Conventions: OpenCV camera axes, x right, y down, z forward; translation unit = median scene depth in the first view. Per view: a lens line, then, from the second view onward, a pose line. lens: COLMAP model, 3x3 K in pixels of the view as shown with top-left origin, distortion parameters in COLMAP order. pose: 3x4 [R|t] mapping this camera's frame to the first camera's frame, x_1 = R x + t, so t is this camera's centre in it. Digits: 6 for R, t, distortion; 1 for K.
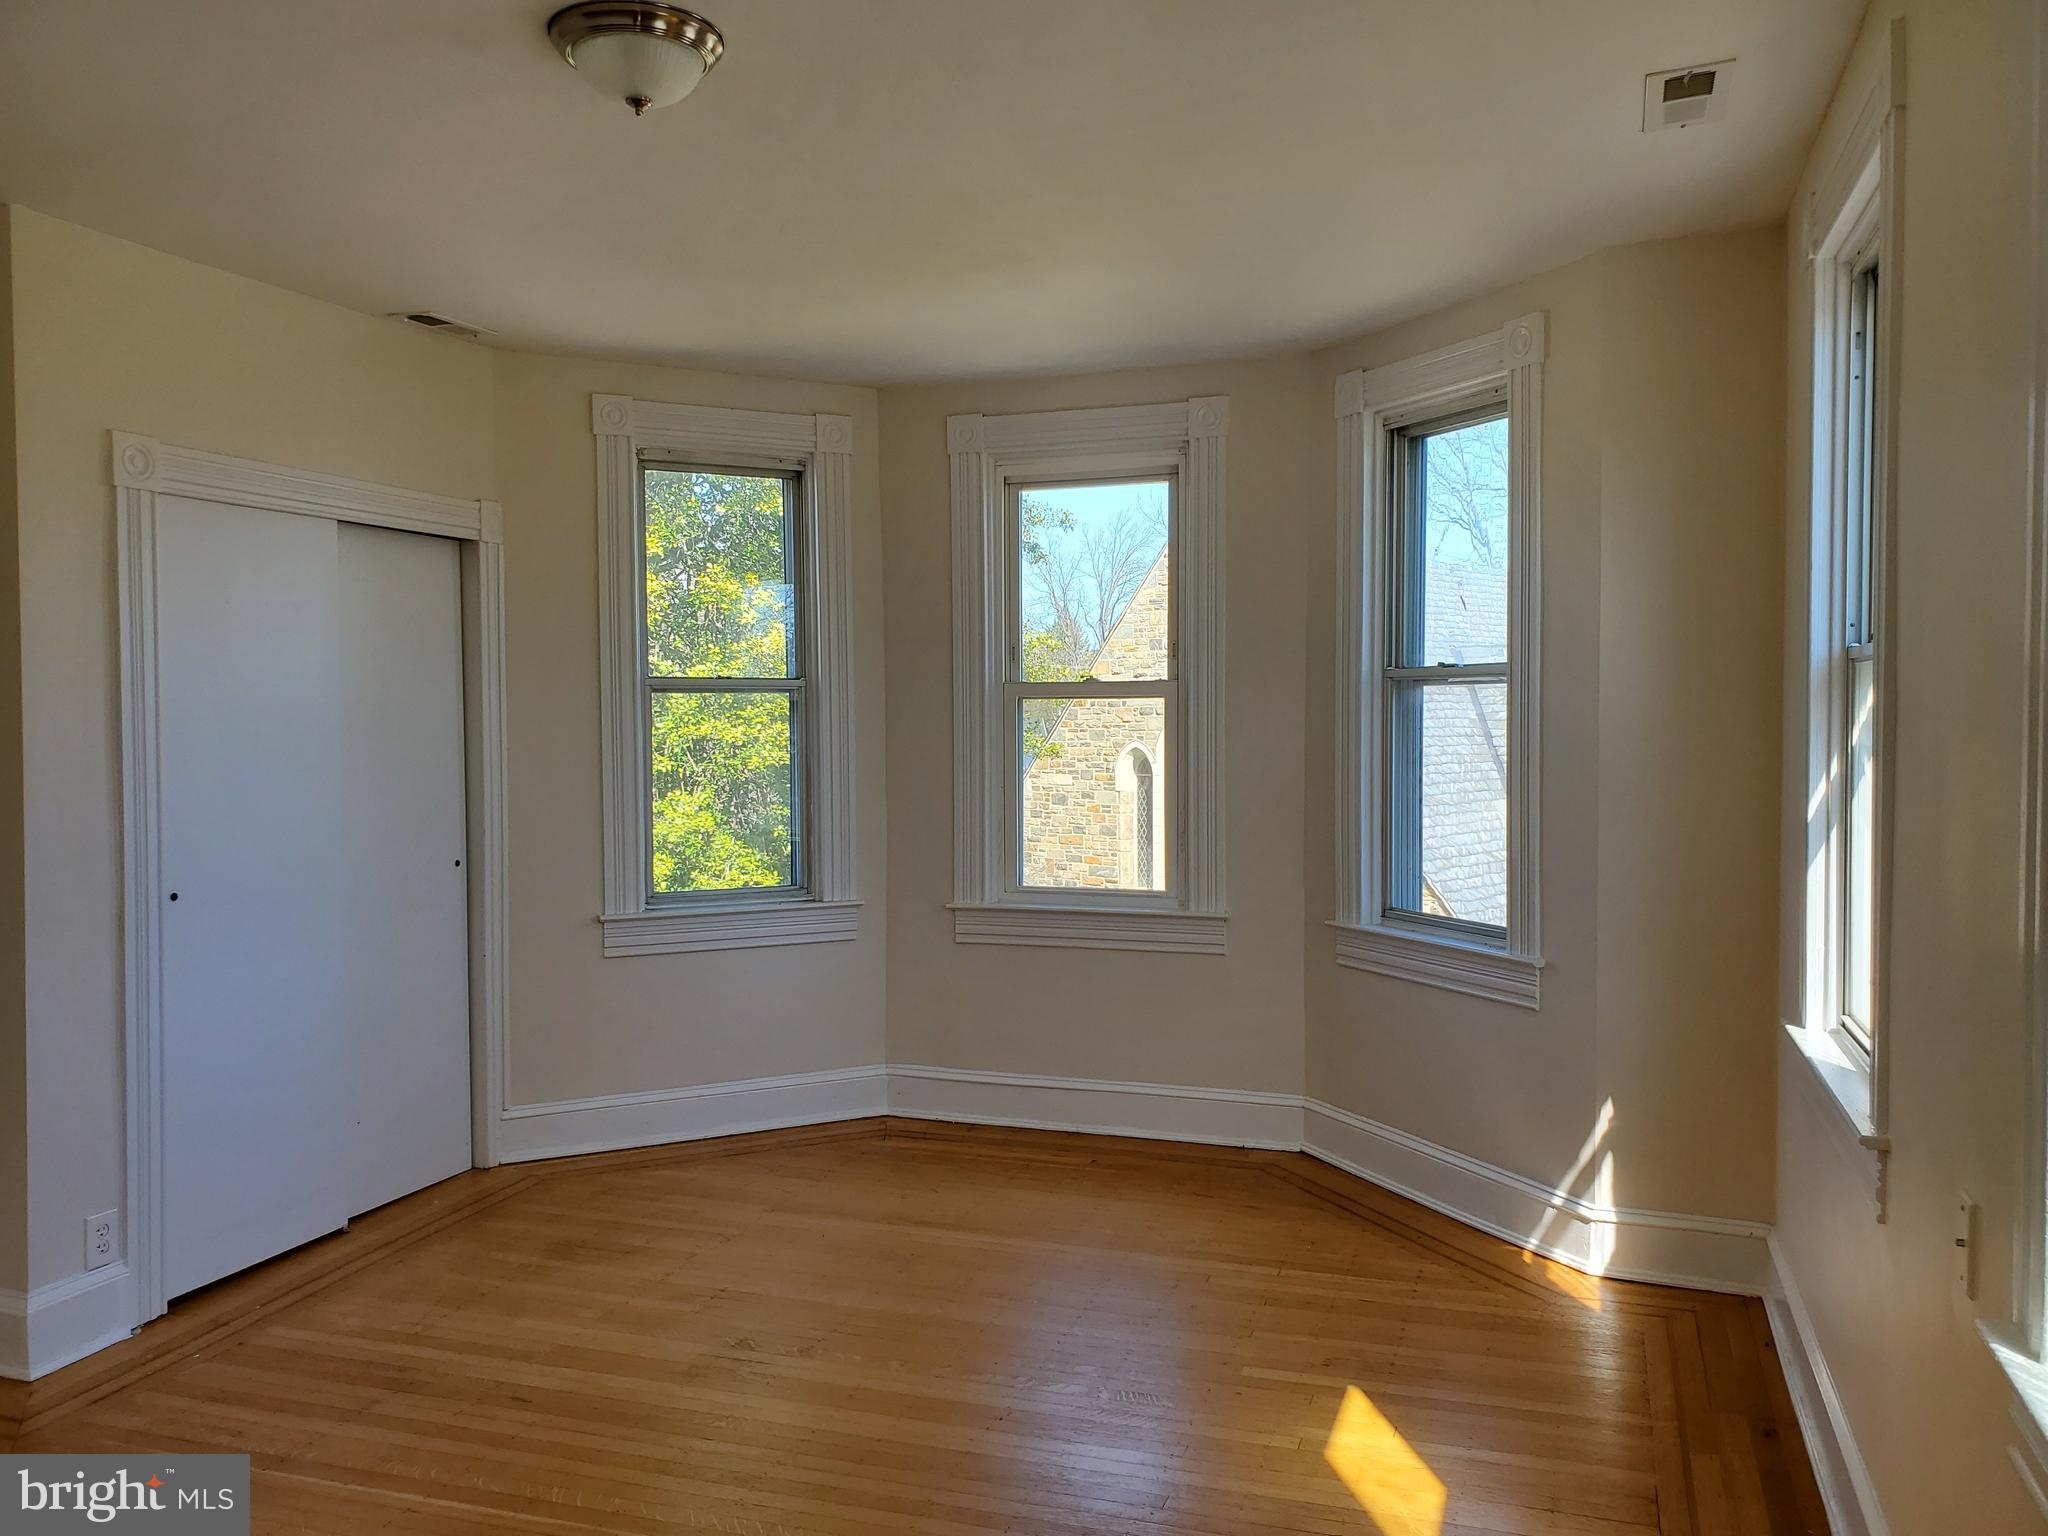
lens RADIAL K [[1582.0, 0, 1014.7], [0, 1582.0, 762.5], [0, 0, 1]] dist [0.027653, -0.003586]
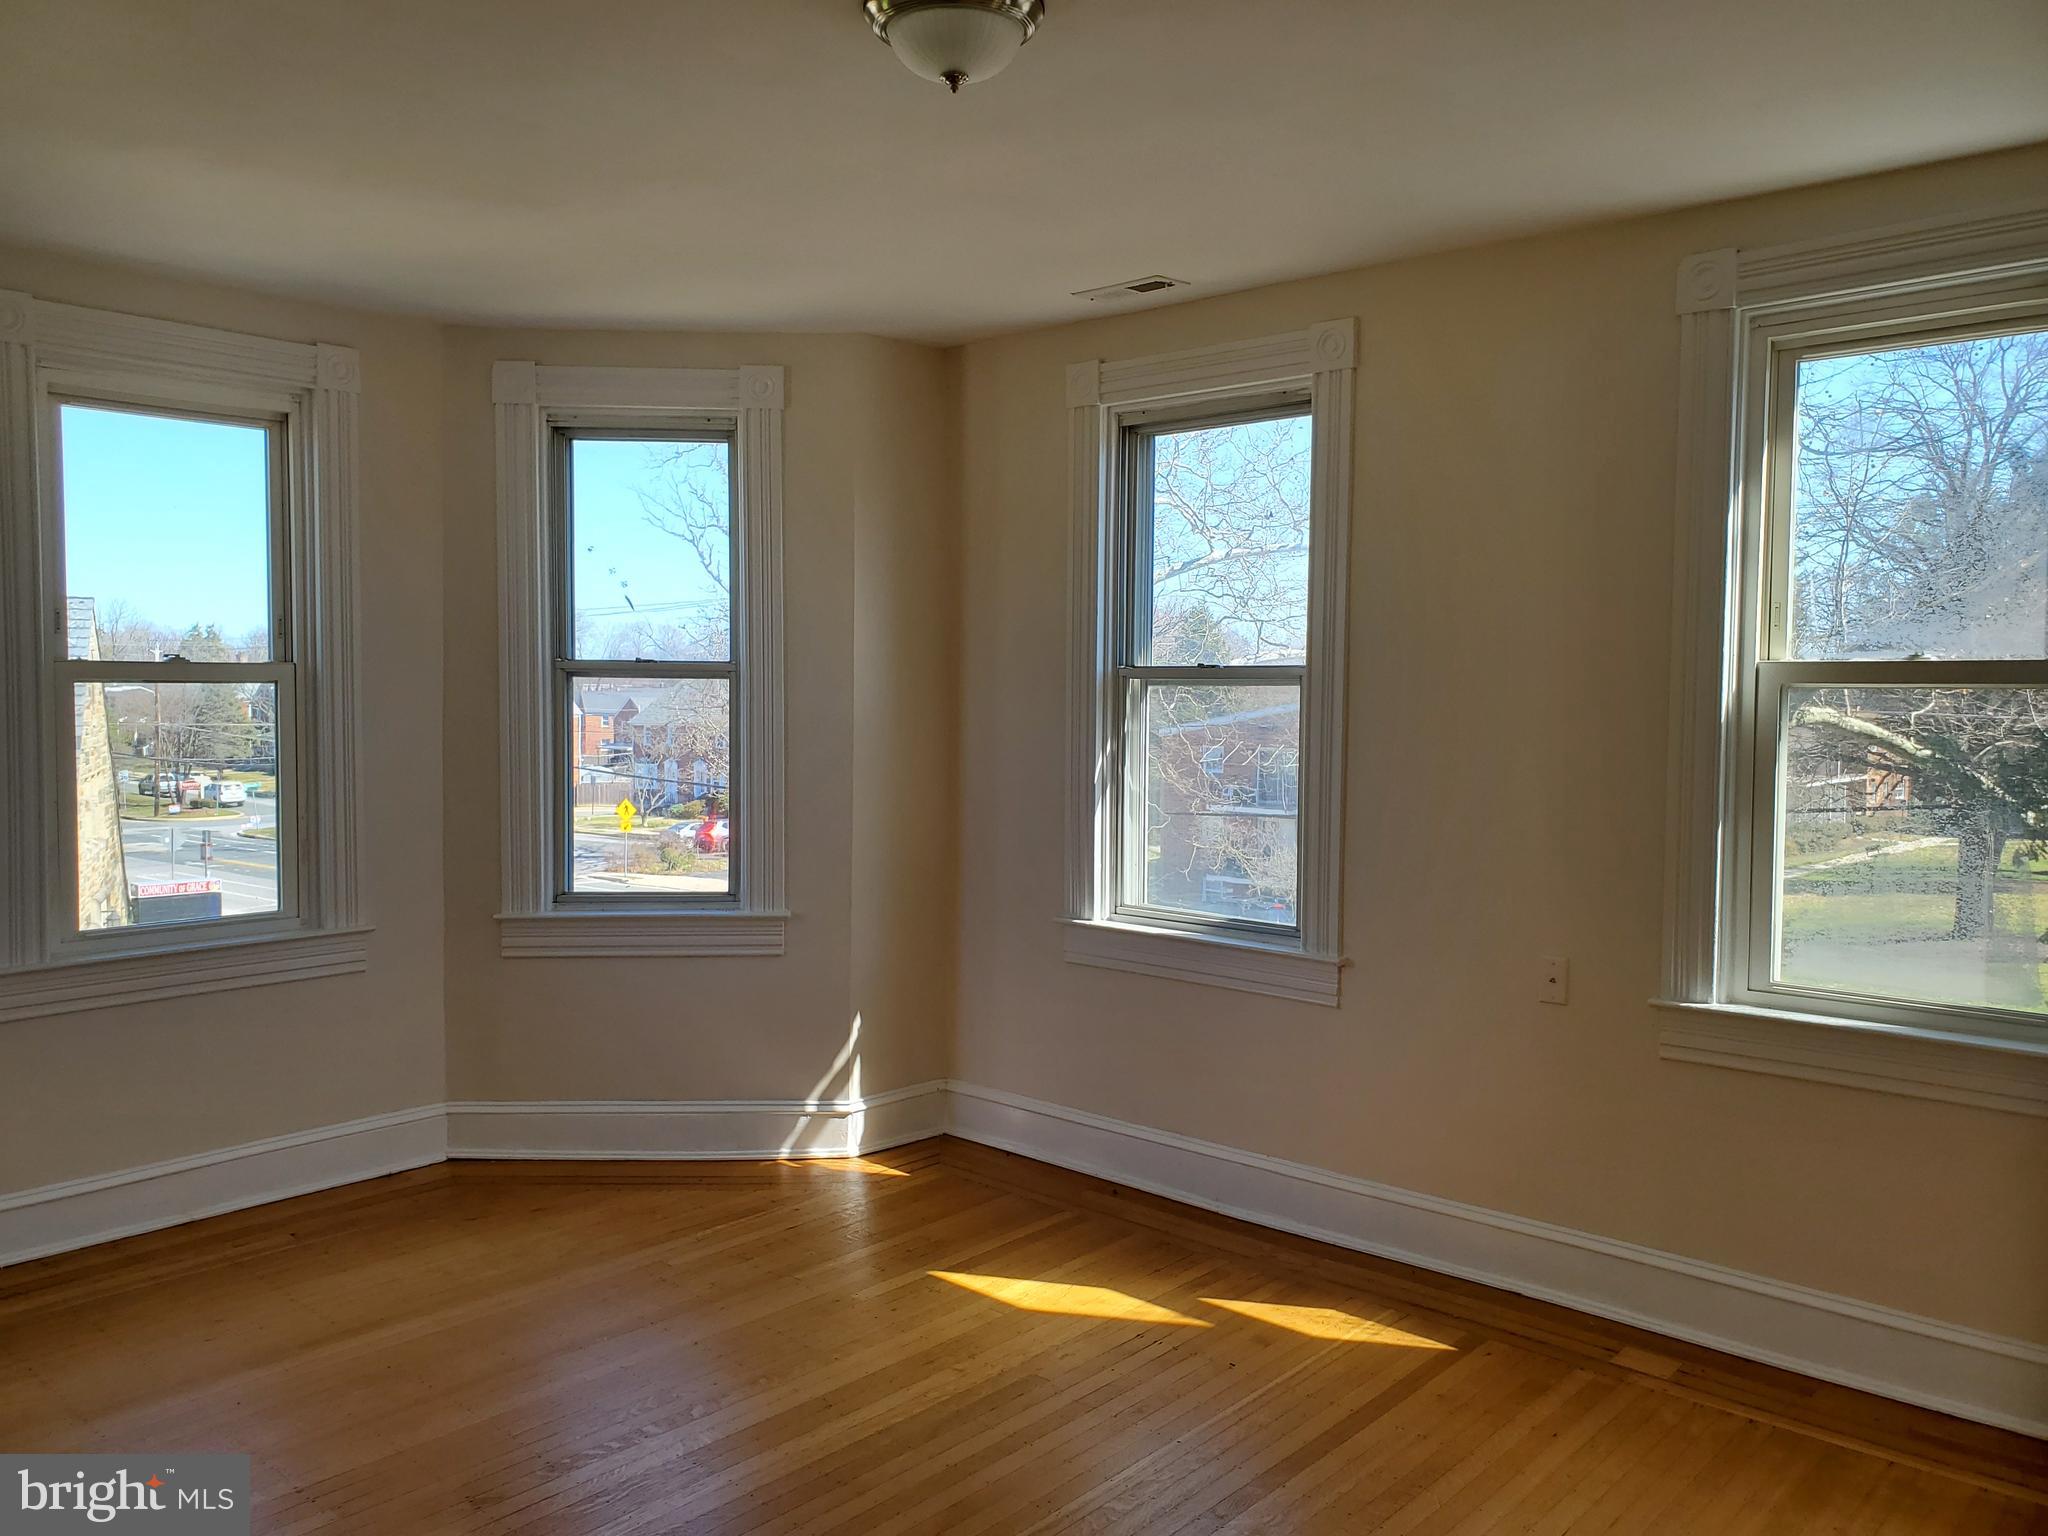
lens RADIAL K [[1582.0, 0, 1014.7], [0, 1582.0, 762.5], [0, 0, 1]] dist [0.027653, -0.003586]
pose [[0.395088, -0.040057, 0.917769, -0.675243], [0.019027, 0.999191, 0.035420, -0.027267], [-0.918446, 0.003468, 0.395531, 0.367464]]
